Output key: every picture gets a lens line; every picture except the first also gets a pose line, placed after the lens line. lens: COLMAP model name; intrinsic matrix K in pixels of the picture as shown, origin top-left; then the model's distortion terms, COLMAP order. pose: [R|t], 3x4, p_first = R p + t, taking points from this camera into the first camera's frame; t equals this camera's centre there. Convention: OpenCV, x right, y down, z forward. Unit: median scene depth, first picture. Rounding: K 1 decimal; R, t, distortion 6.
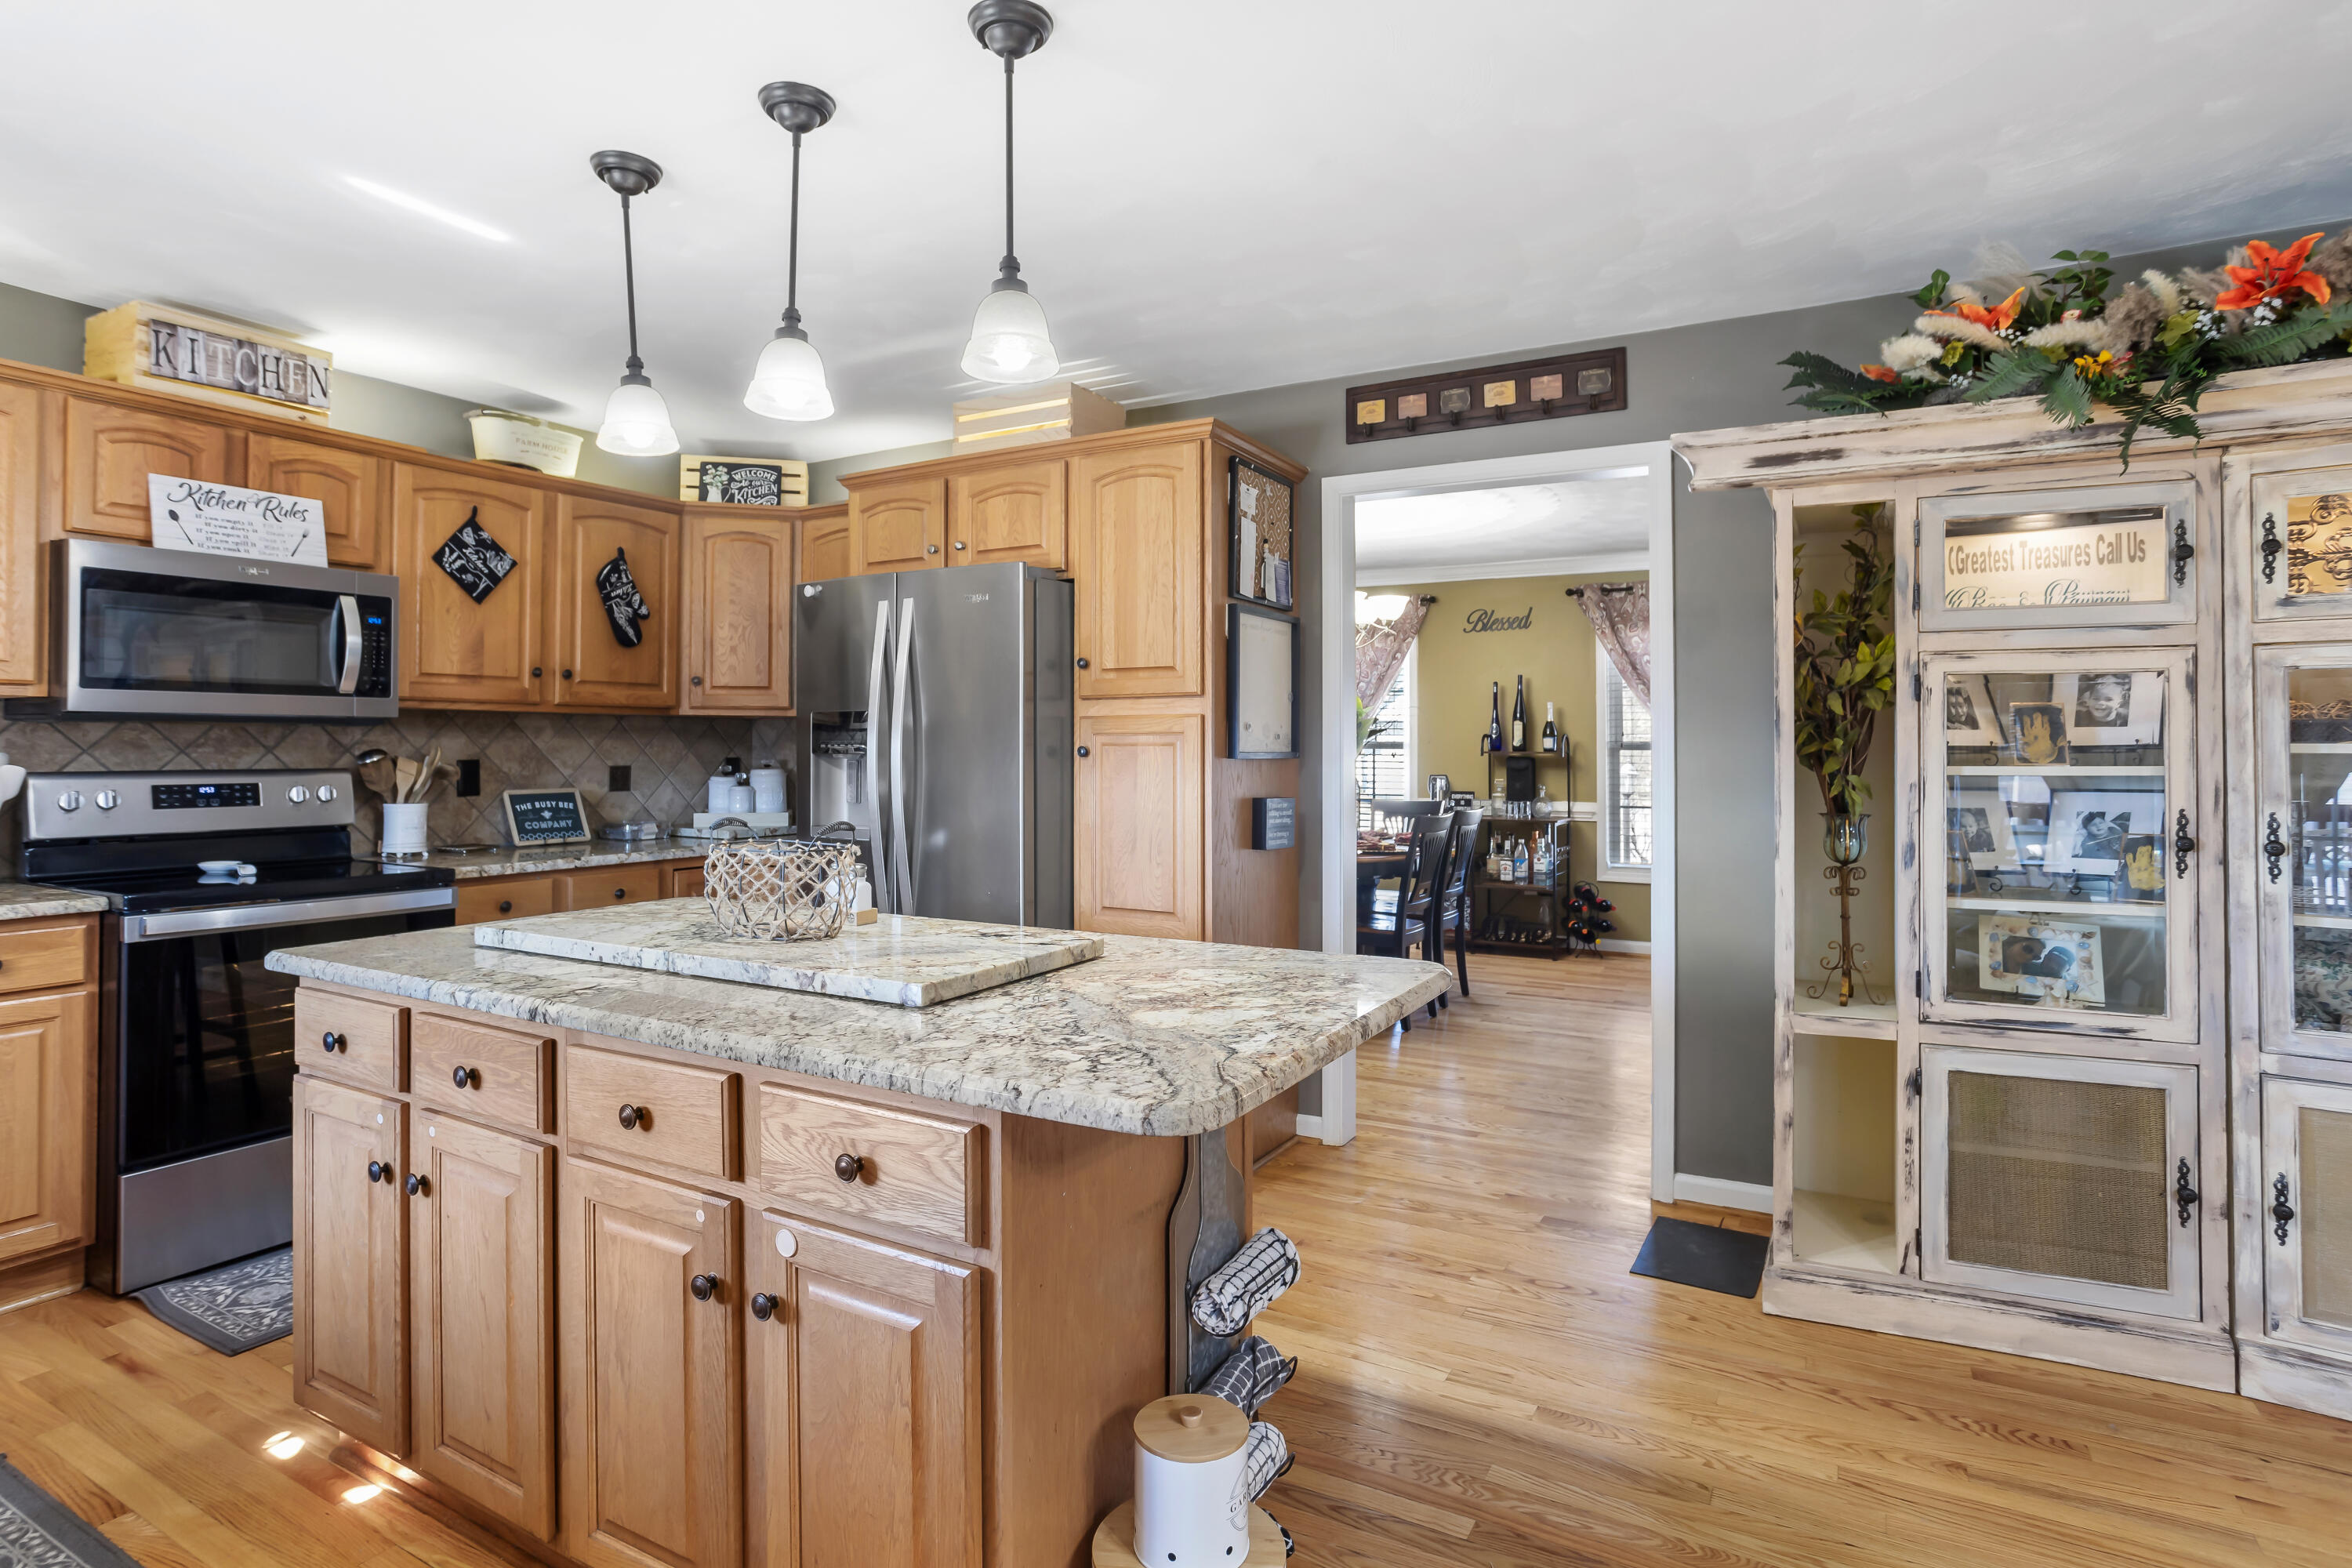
lens RADIAL K [[1219.2, 0, 1177.9], [0, 1219.2, 716.5], [0, 0, 1]] dist [-0.038279, 0.016086]
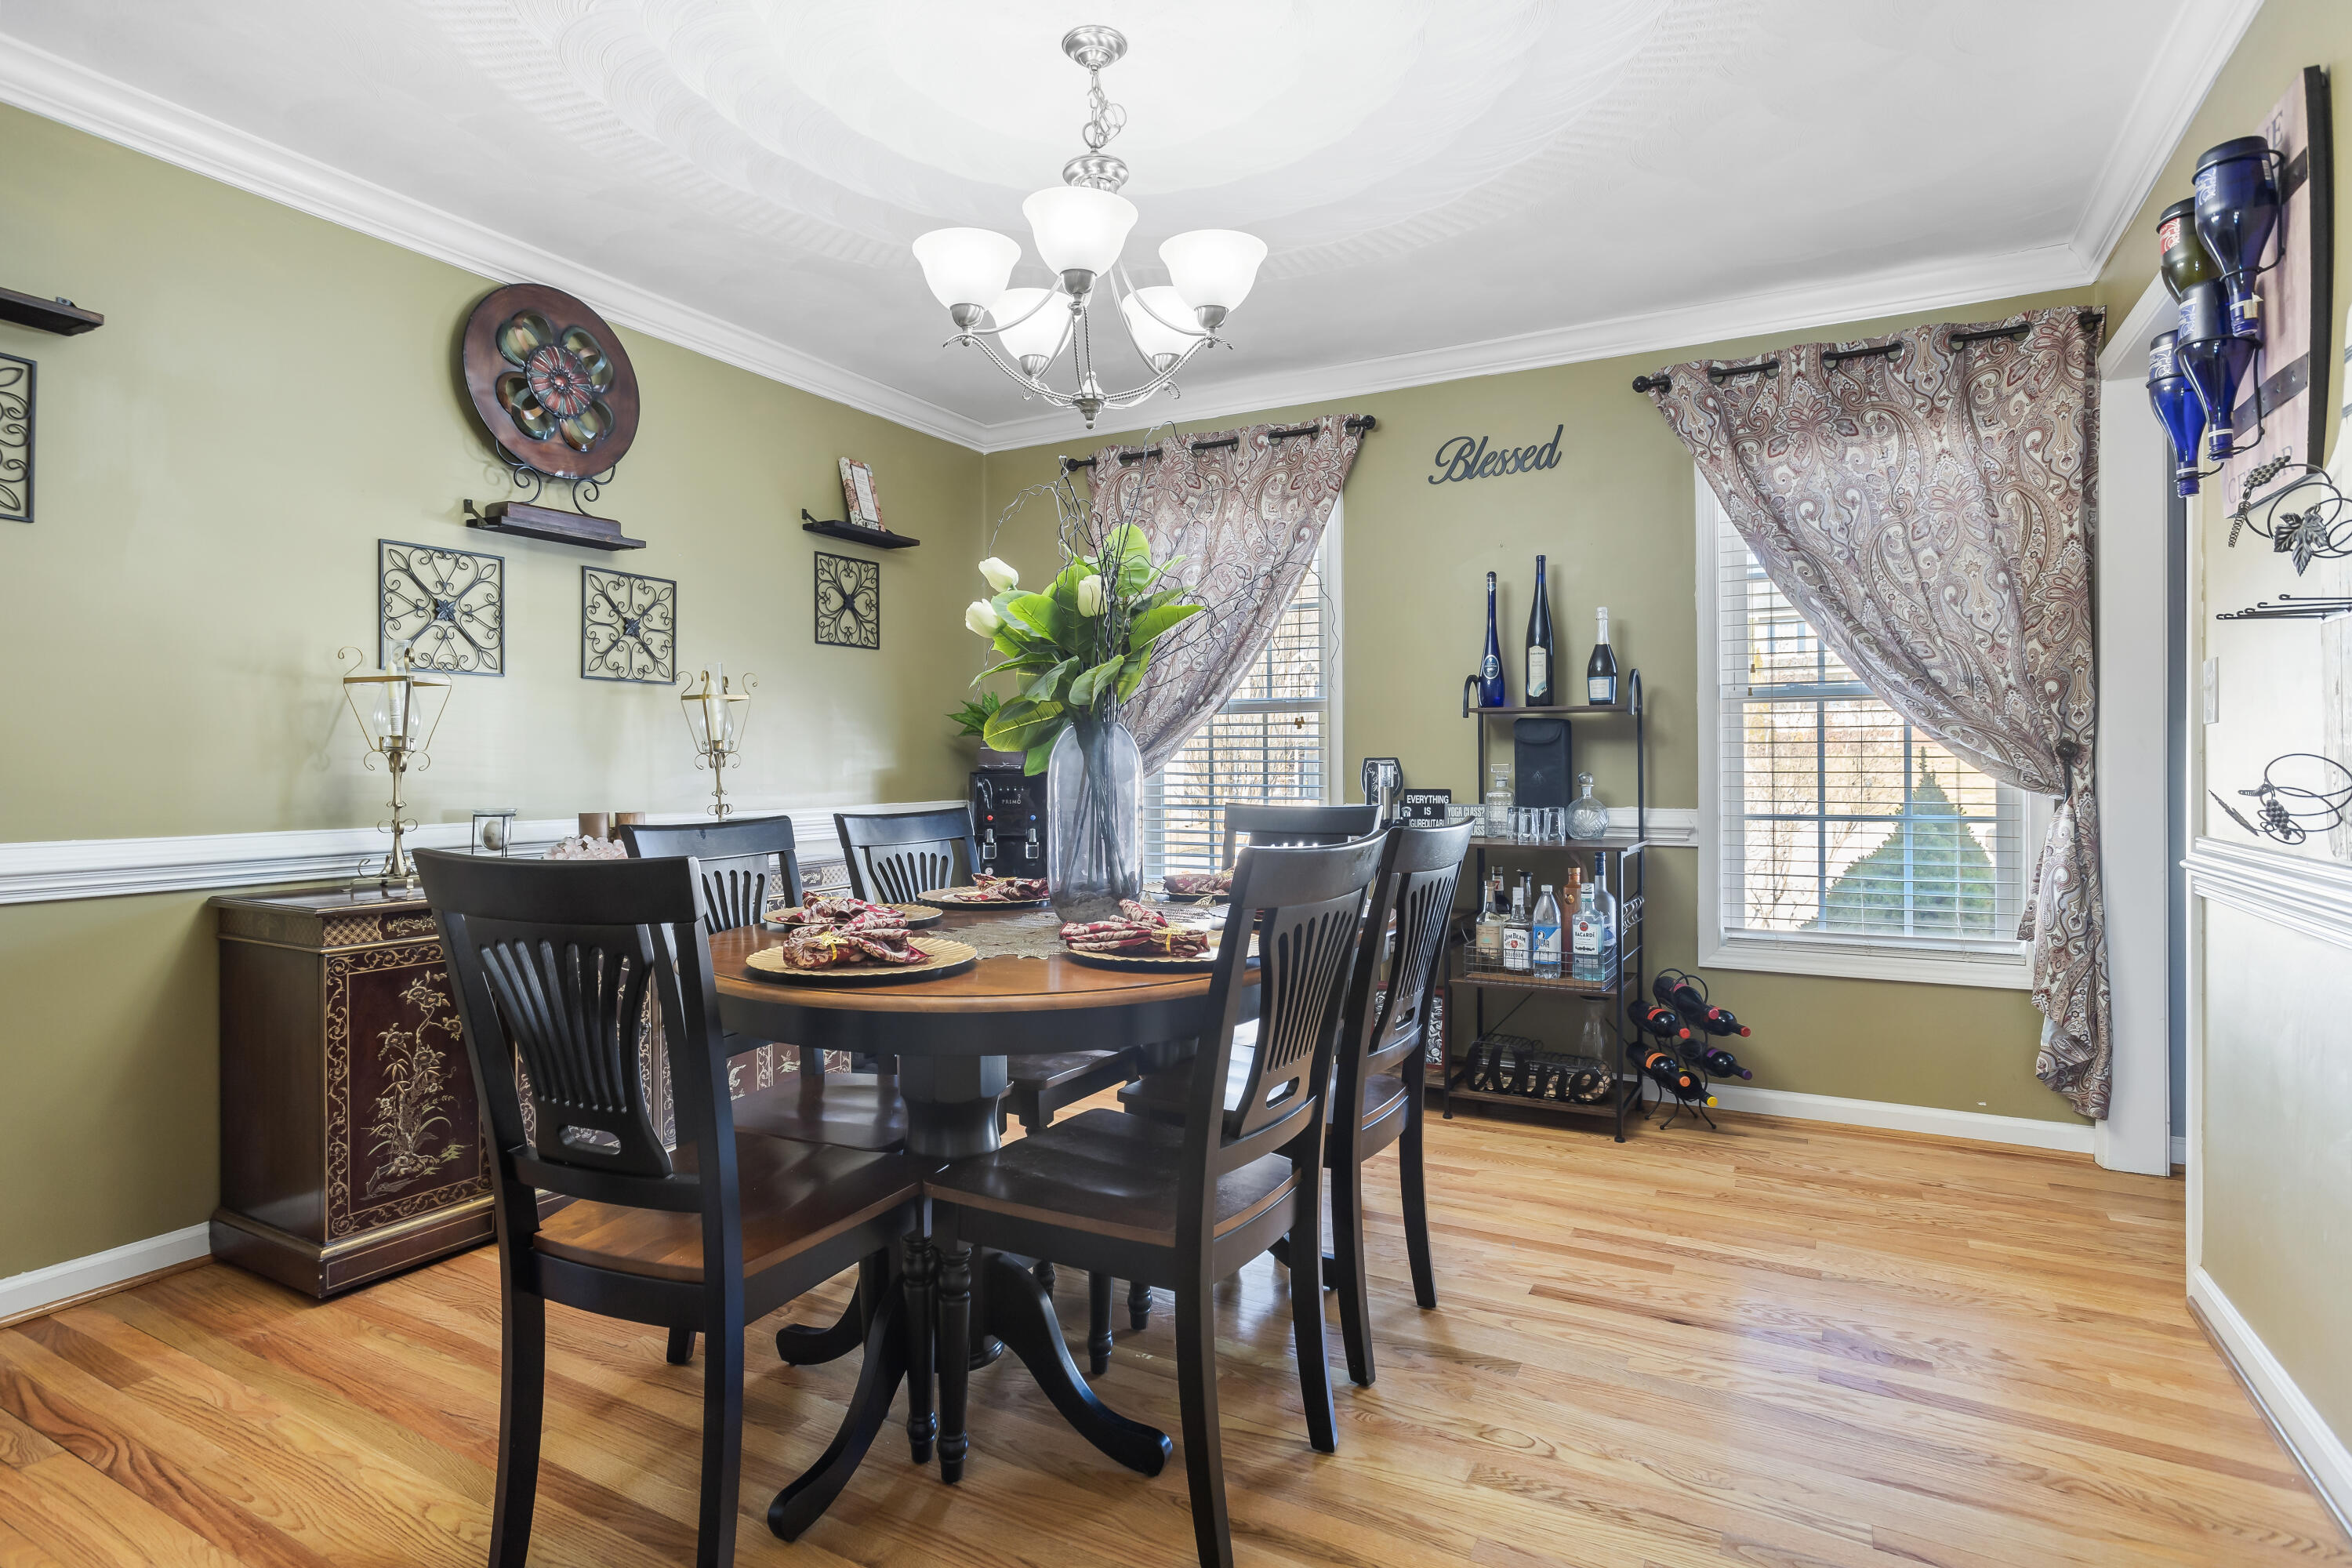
lens RADIAL K [[1219.2, 0, 1157.7], [0, 1219.2, 786.1], [0, 0, 1]] dist [-0.038279, 0.016086]
pose [[0.999937, -0.008540, -0.007219, 0.244616], [0.008711, 0.999676, 0.023925, 0.091025], [0.007012, -0.023986, 0.999688, 0.961045]]
